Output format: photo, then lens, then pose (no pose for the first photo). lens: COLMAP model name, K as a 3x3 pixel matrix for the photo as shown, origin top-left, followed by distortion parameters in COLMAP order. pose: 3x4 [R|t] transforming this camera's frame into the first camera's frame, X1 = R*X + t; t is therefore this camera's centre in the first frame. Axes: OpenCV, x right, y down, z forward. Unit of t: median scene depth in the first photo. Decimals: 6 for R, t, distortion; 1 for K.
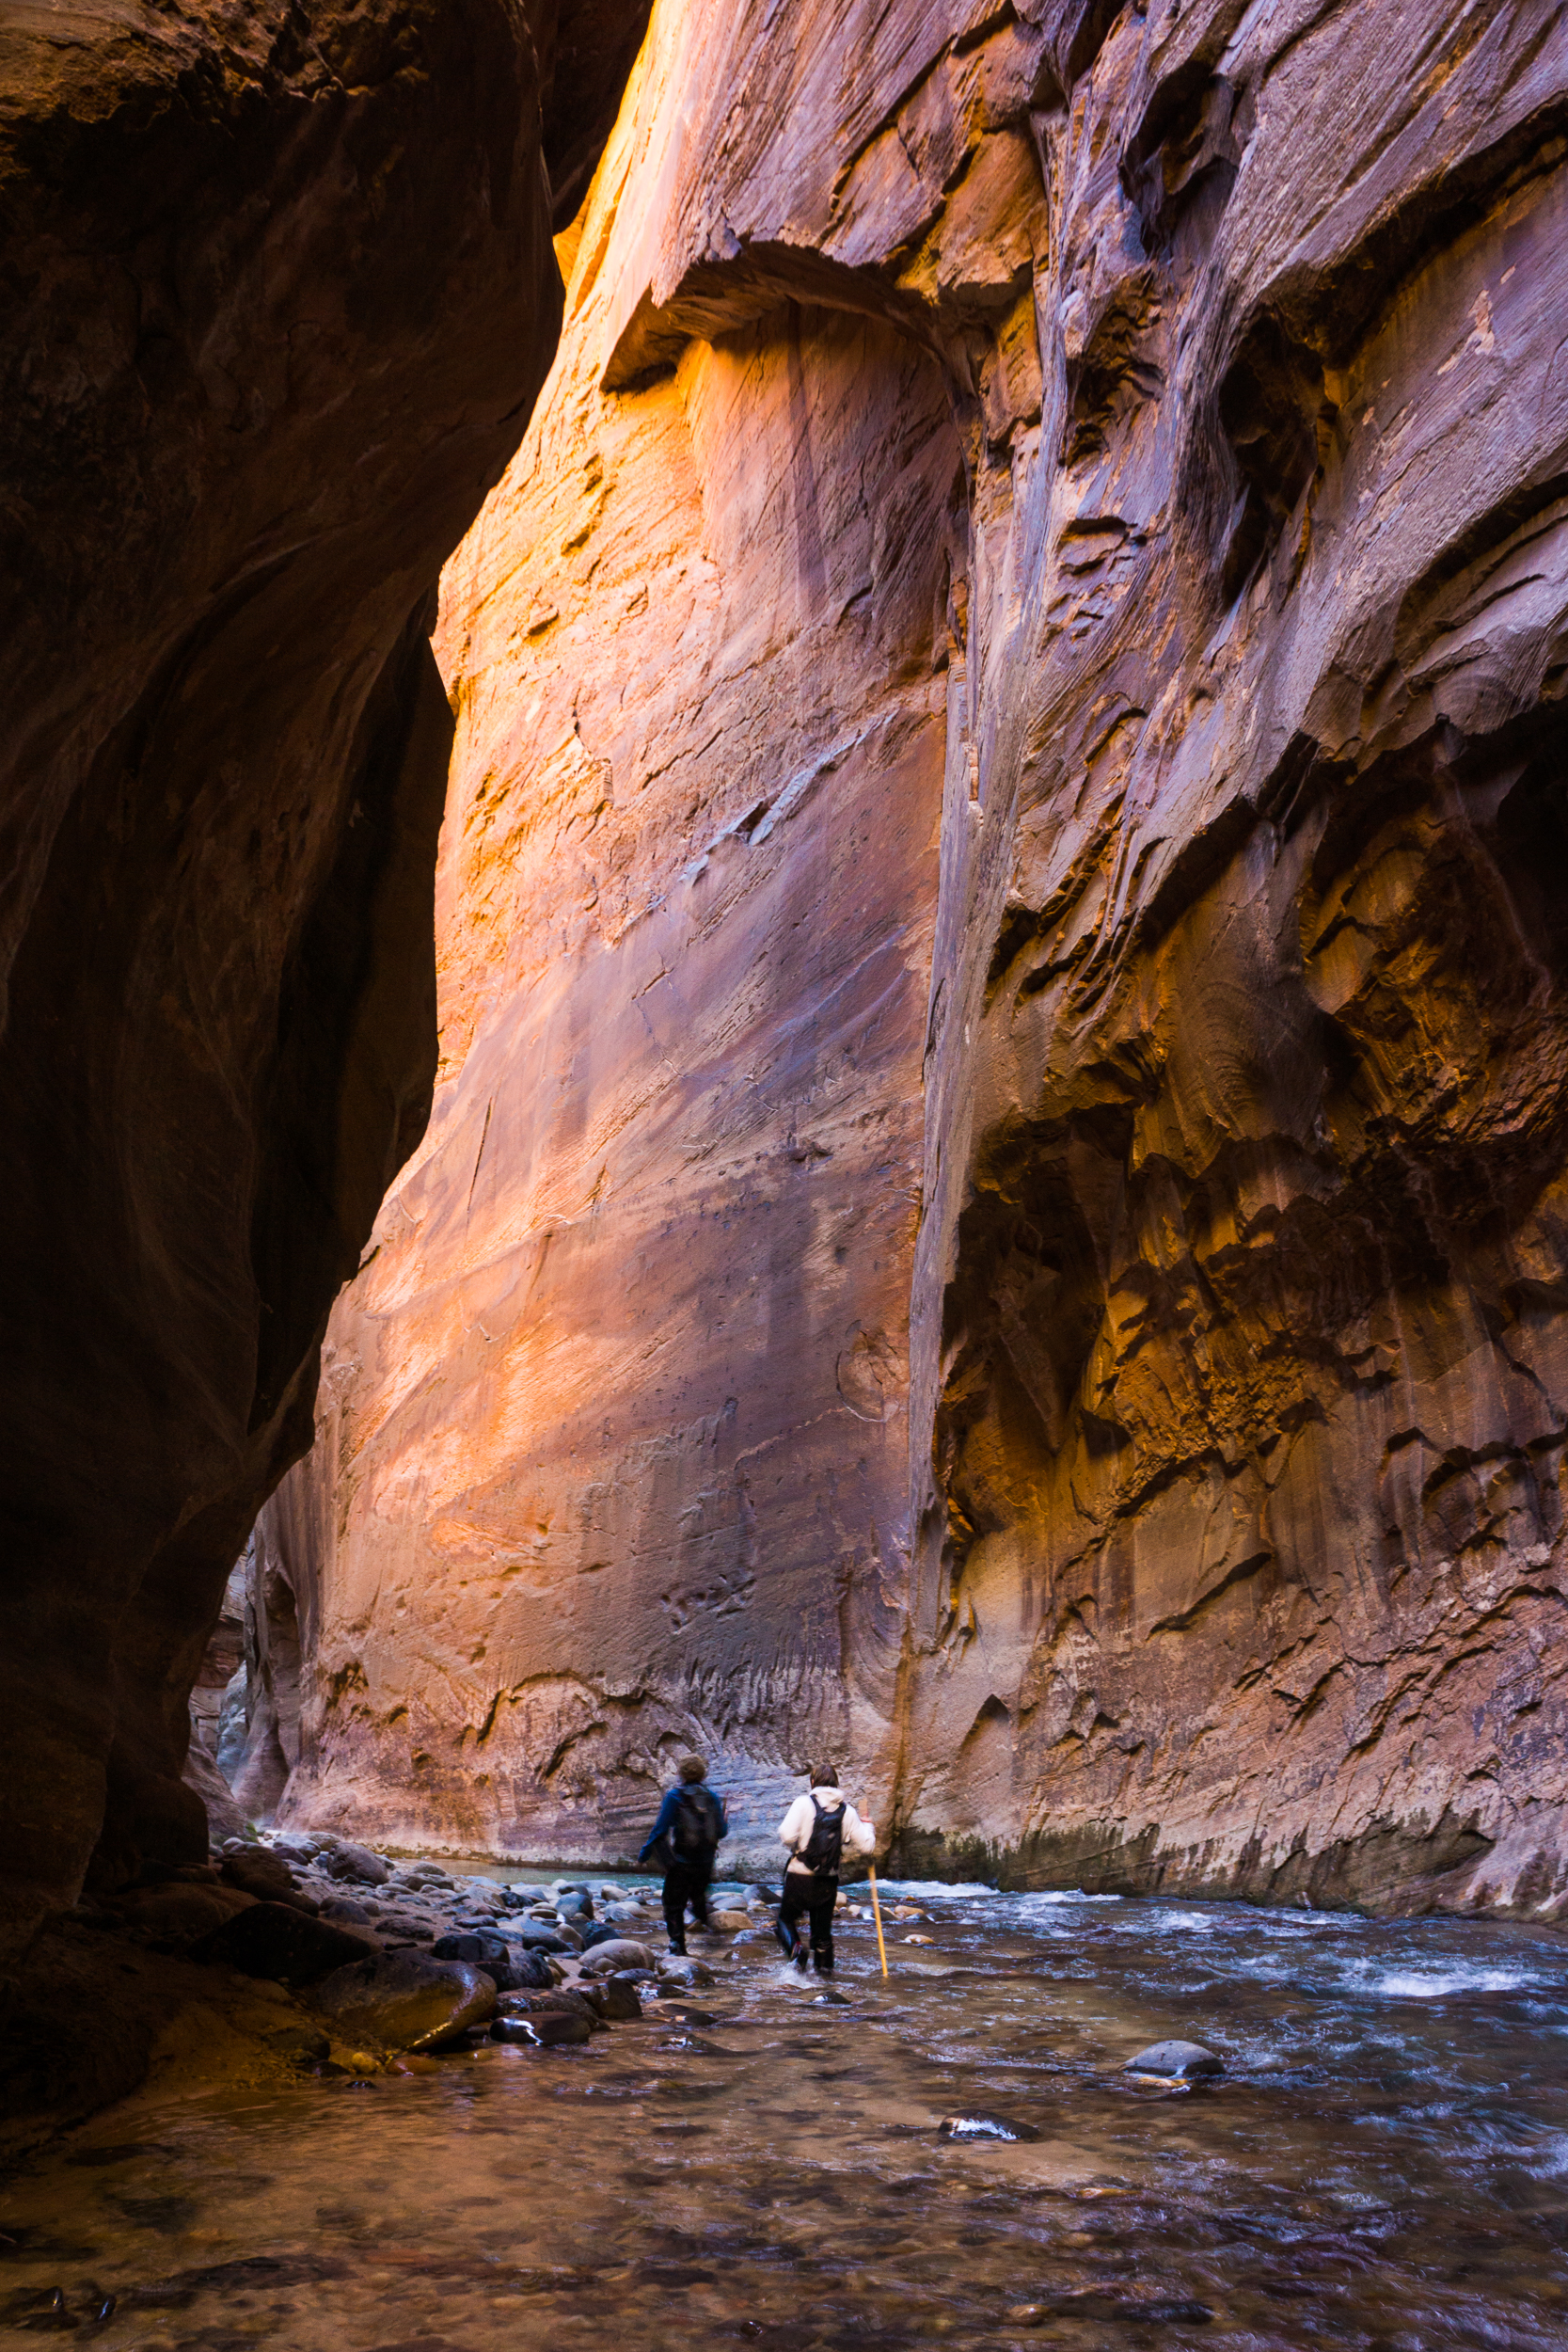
lens RADIAL K [[1808.7, 0, 782.2], [0, 1808.7, 1177.8], [0, 0, 1]] dist [-0.107527, -0.000802]
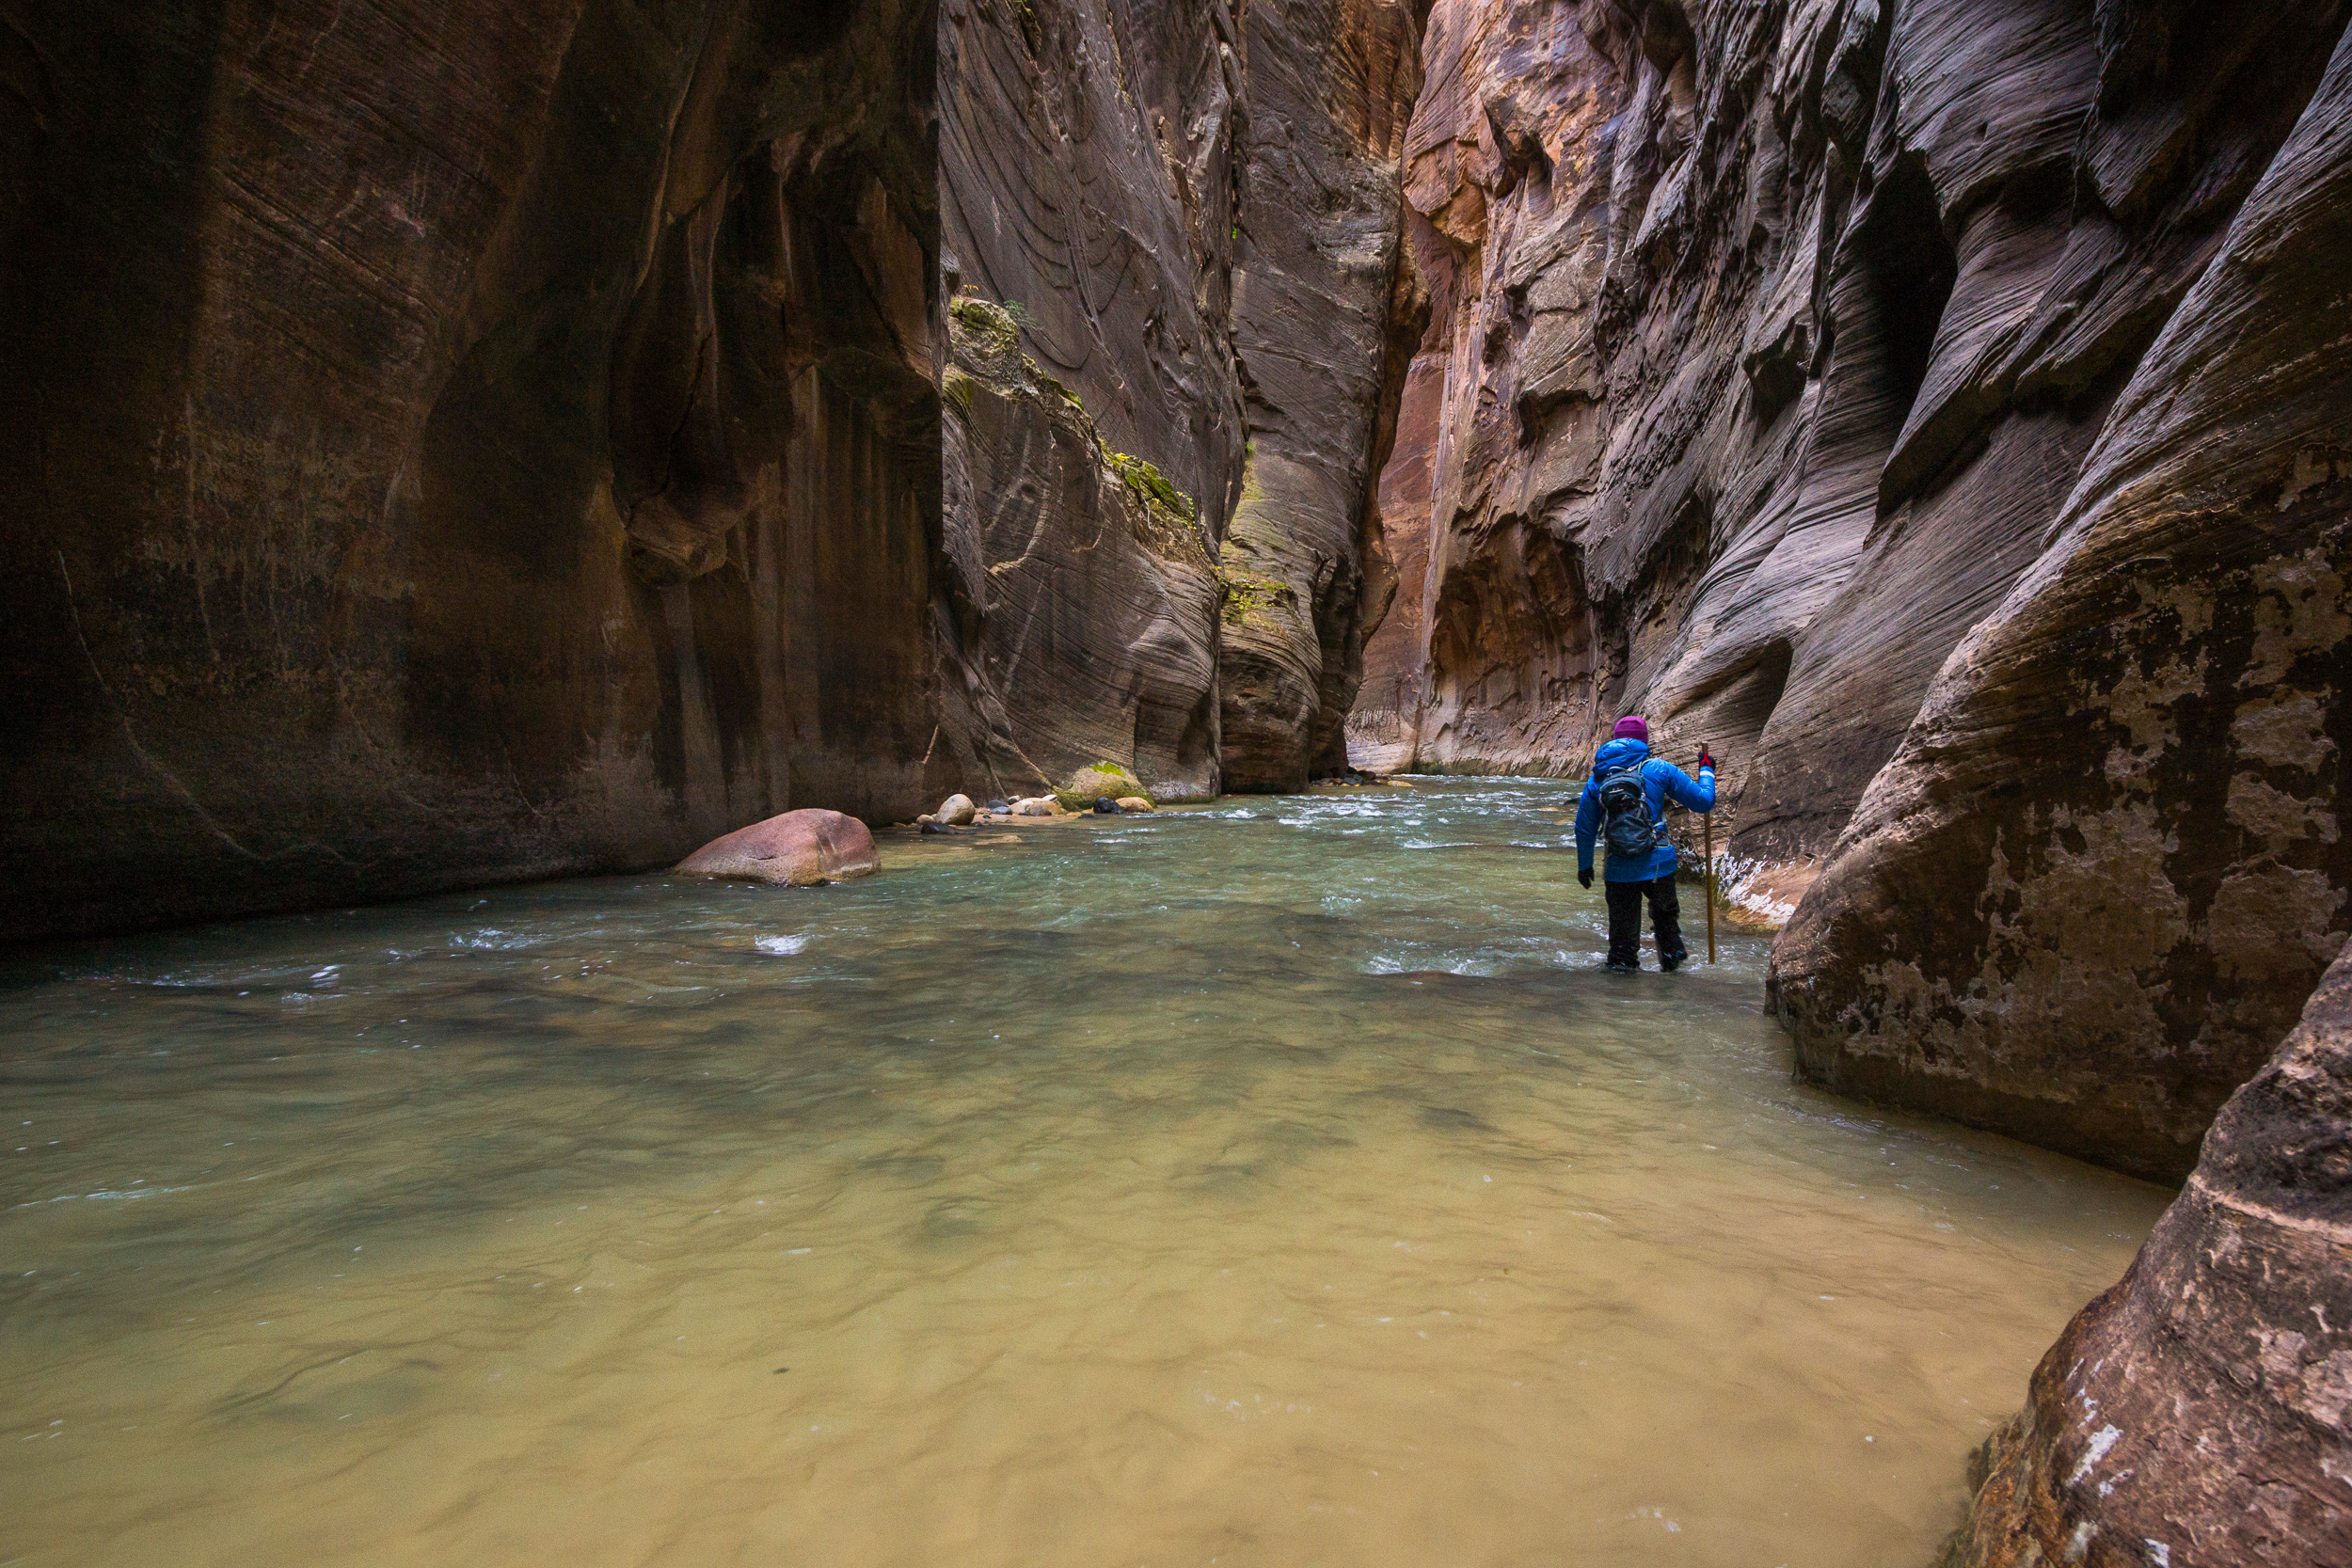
lens RADIAL K [[1663.2, 0, 1176.7], [0, 1663.2, 784.0], [0, 0, 1]] dist [-0.057052, -0.000034]
pose [[0.998018, 0.006101, -0.062637, -0.200242], [0.015885, 0.938642, 0.344528, -0.719700], [0.060896, -0.344840, 0.936684, -2.085343]]
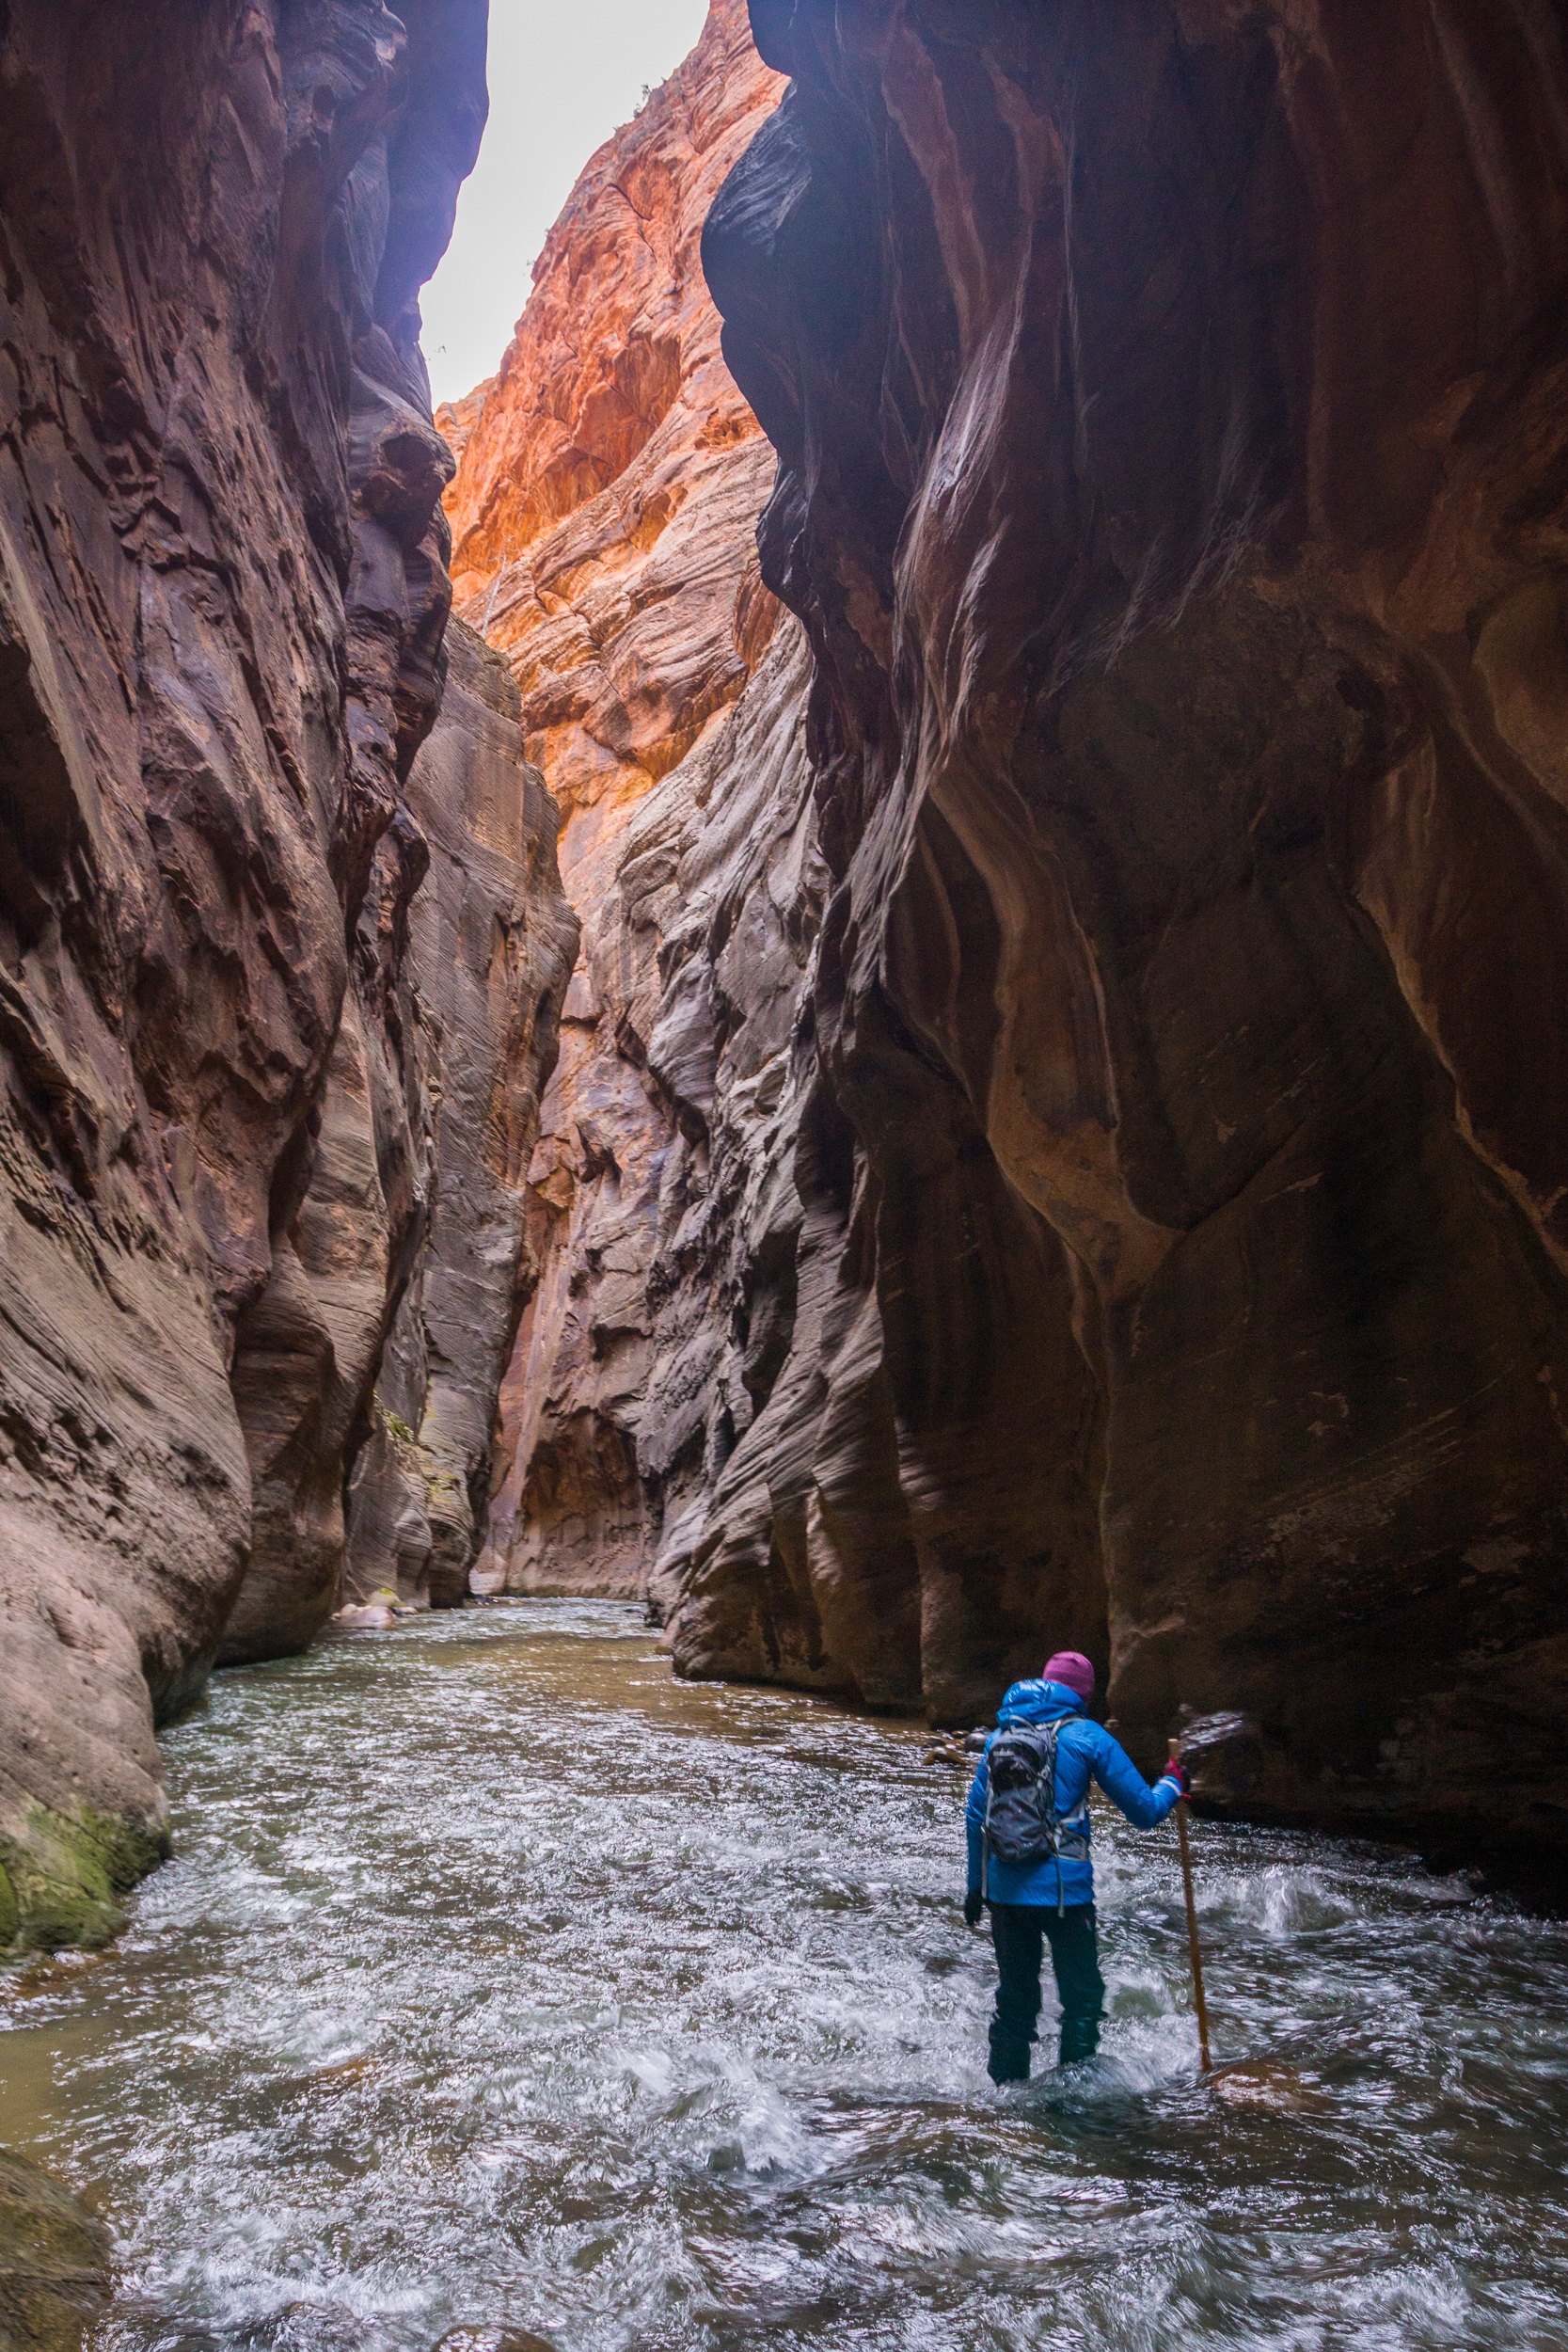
lens RADIAL K [[1735.7, 0, 781.2], [0, 1735.7, 1182.6], [0, 0, 1]] dist [-0.015945, -0.000470]
pose [[0.966210, 0.062529, 0.250059, -0.435888], [-0.089590, 0.991112, 0.098336, -1.158509], [-0.241687, -0.117416, 0.963224, -3.319689]]
